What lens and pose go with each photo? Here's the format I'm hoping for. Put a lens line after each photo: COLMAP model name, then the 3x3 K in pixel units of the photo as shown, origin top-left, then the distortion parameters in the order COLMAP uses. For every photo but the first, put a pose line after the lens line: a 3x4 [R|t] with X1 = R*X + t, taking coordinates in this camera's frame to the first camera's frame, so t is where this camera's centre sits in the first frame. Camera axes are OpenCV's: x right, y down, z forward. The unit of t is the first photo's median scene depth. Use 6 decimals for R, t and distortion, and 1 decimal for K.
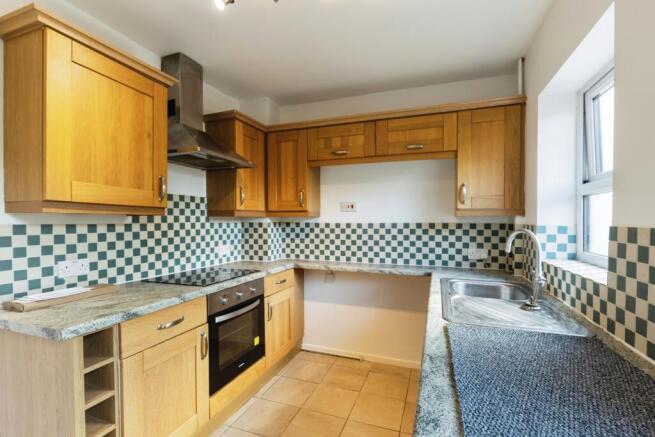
lens RADIAL K [[306.3, 0, 325.9], [0, 306.3, 224.3], [0, 0, 1]] dist [0.015573, 0.000222]
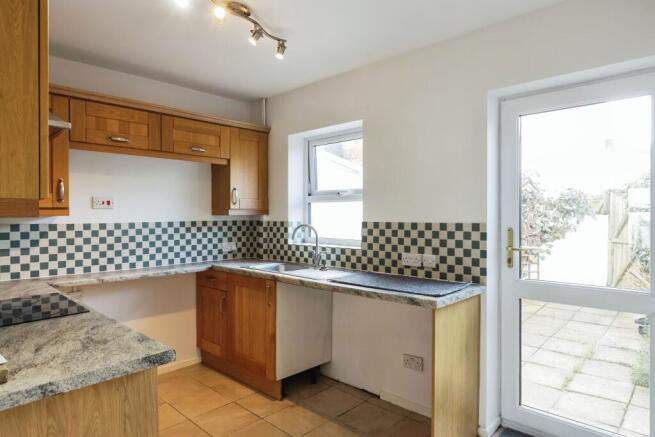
lens RADIAL K [[393.1, 0, 324.2], [0, 393.1, 215.7], [0, 0, 1]] dist [0.003731, 0.000834]
pose [[0.404347, -0.006554, 0.914582, -0.696057], [0.016047, 0.999871, 0.000071, -0.016088], [-0.914465, 0.014648, 0.404400, 0.055389]]
